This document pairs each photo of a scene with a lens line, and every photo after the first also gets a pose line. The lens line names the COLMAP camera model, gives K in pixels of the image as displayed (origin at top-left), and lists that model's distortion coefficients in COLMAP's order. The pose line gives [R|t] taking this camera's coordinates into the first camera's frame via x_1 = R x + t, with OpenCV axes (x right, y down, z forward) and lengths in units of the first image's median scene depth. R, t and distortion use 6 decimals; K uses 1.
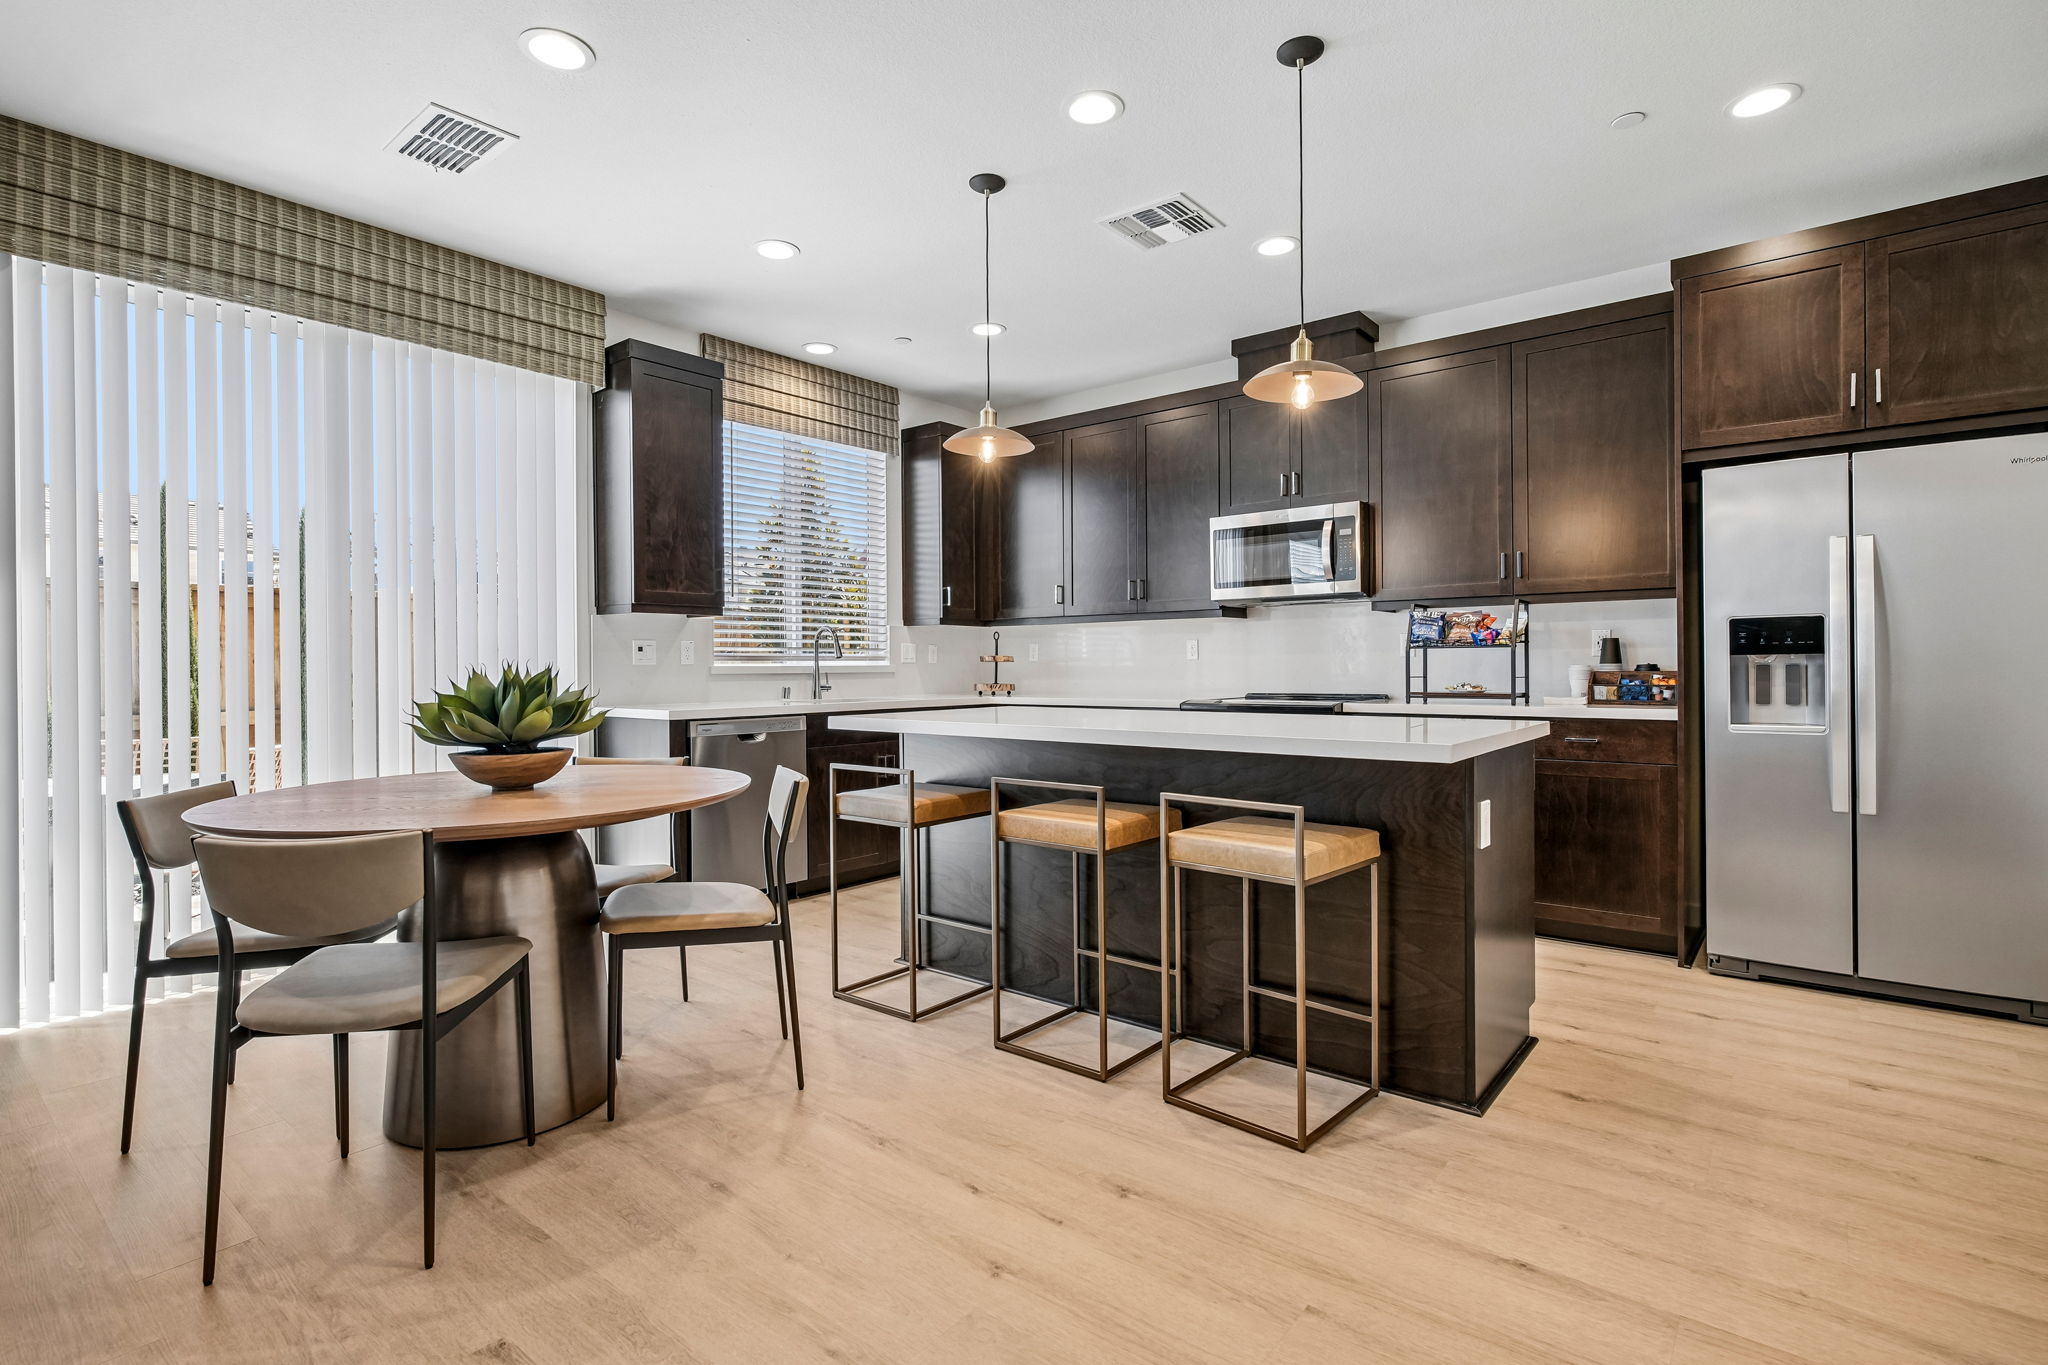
lens RADIAL K [[982.0, 0, 1024.0], [0, 982.0, 682.5], [0, 0, 1]] dist [-0.001097, 0.000773]
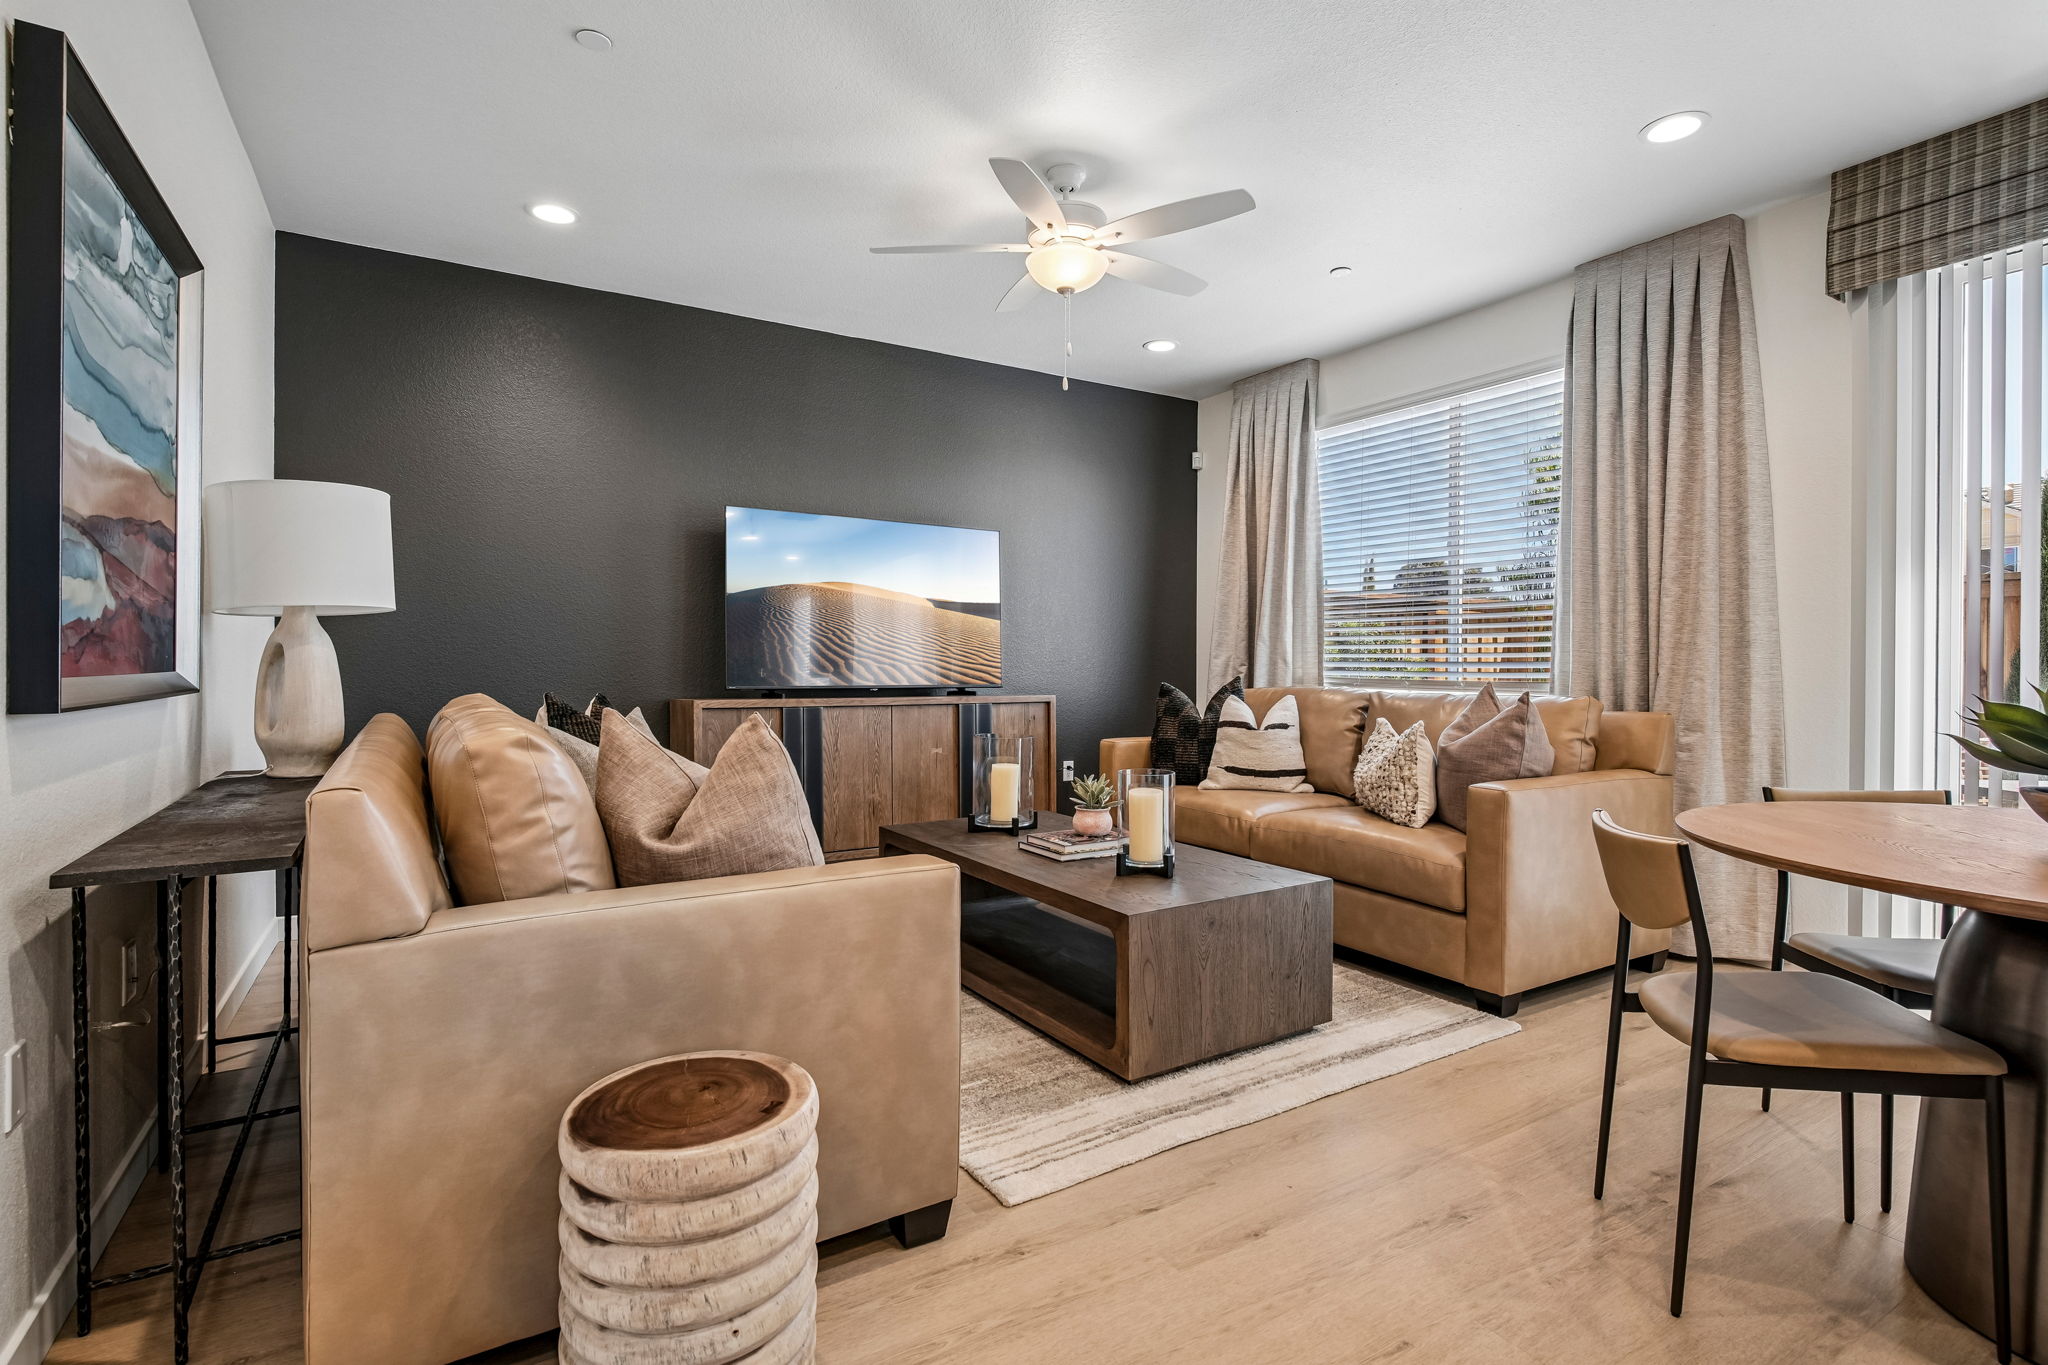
lens RADIAL K [[973.8, 0, 1024.0], [0, 973.8, 682.5], [0, 0, 1]] dist [-0.000963, 0.000691]
pose [[-0.330947, 0.018490, -0.943468, 0.243735], [-0.004962, 0.999760, 0.021334, -0.009559], [0.943636, 0.011742, -0.330776, 0.395864]]
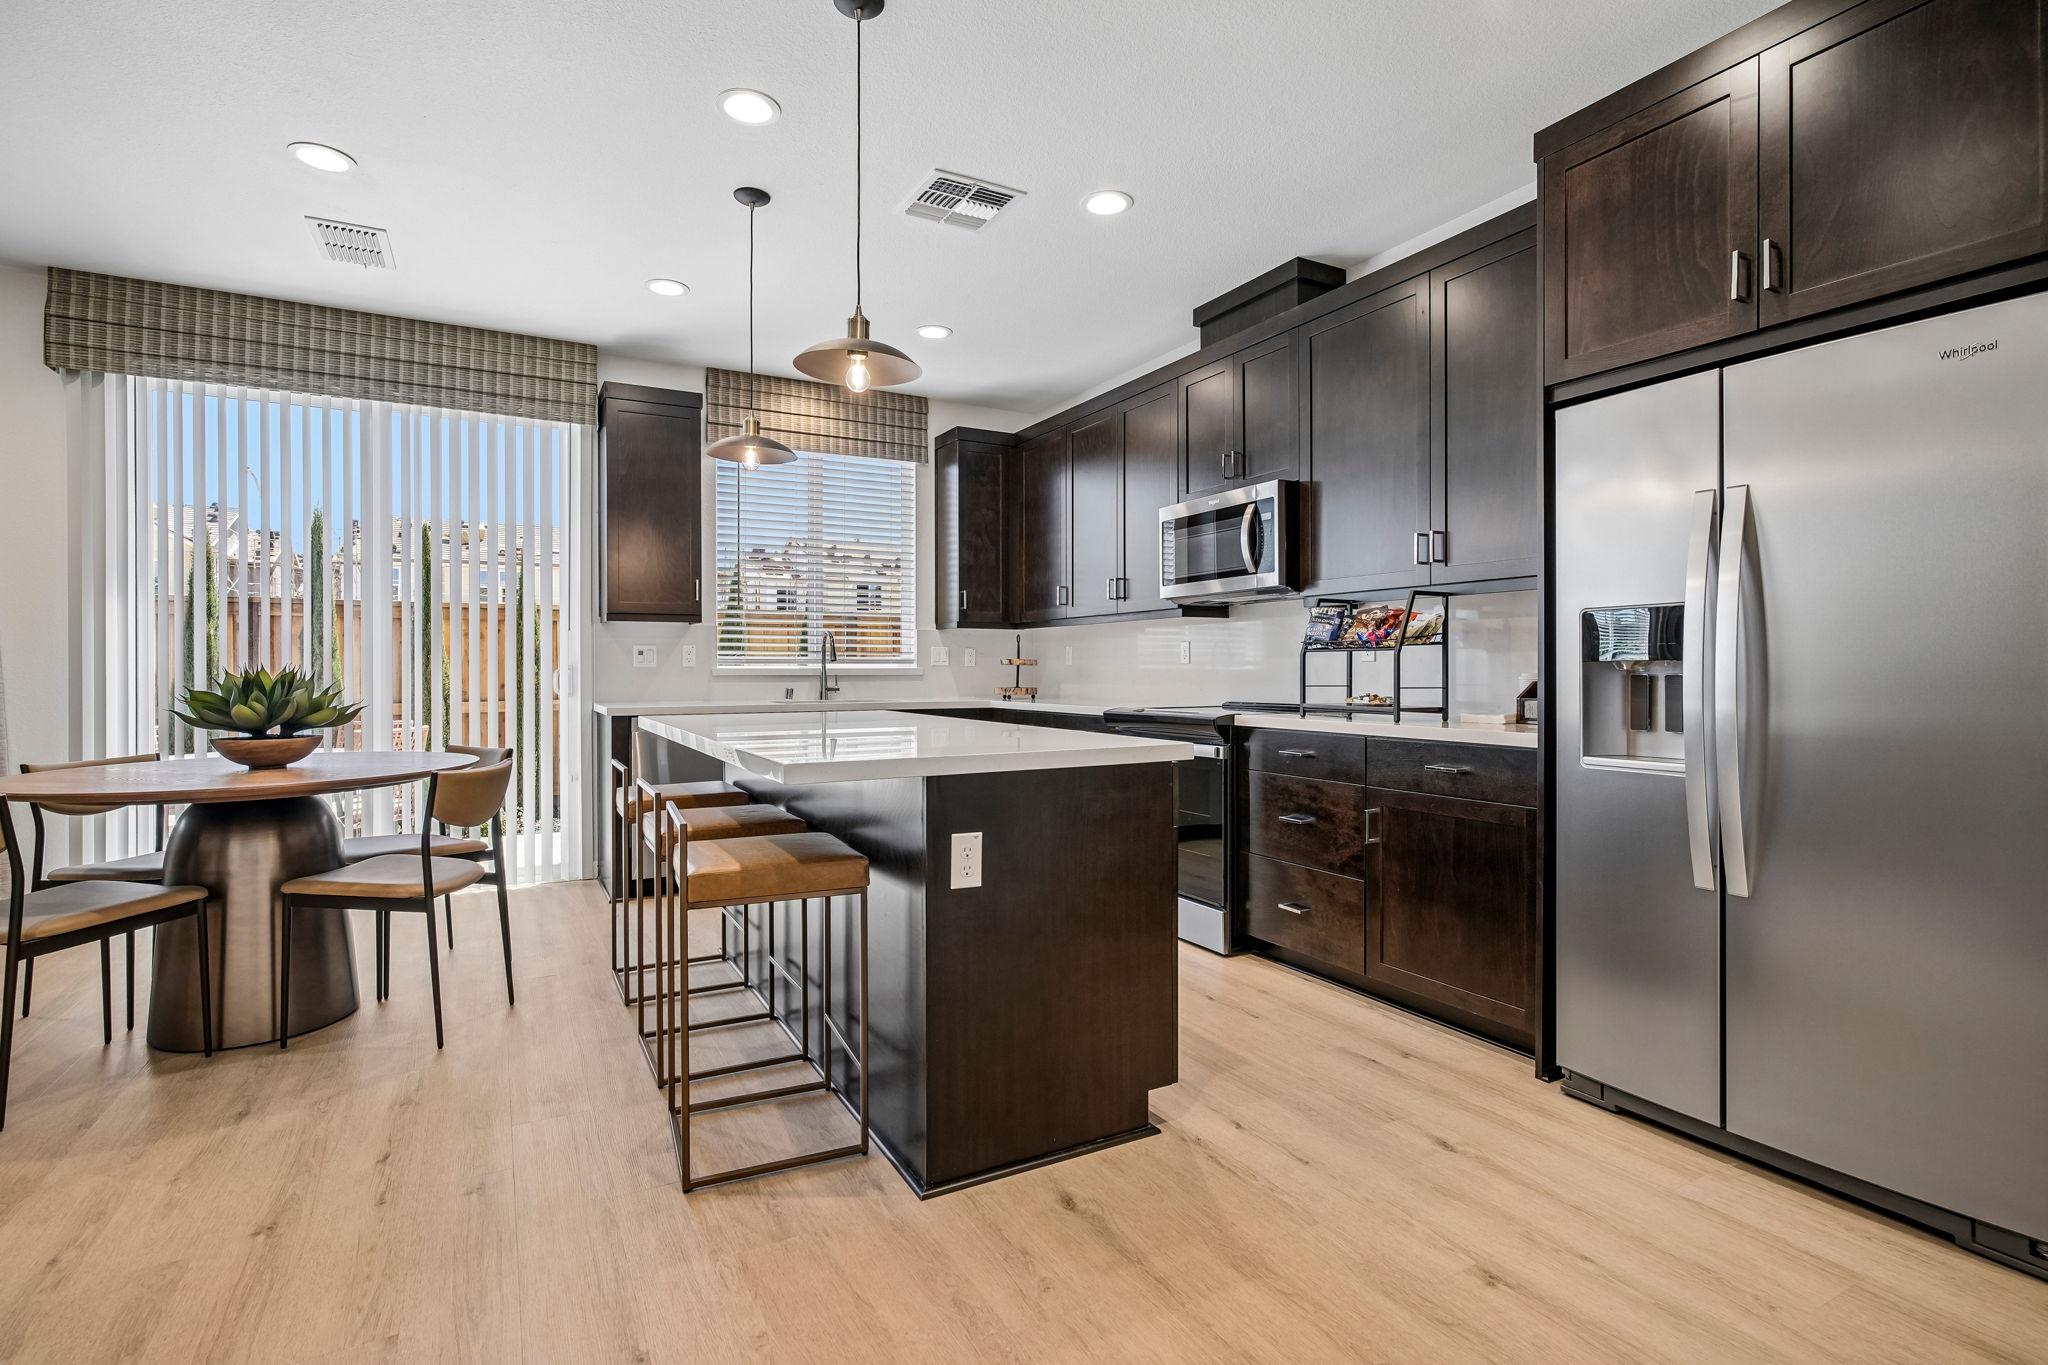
lens RADIAL K [[973.8, 0, 1024.0], [0, 973.8, 682.5], [0, 0, 1]] dist [-0.000963, 0.000691]
pose [[0.925175, 0.011001, -0.379381, 0.622245], [-0.011543, 0.999933, 0.000848, -0.008129], [0.379365, 0.003595, 0.925240, 0.176201]]
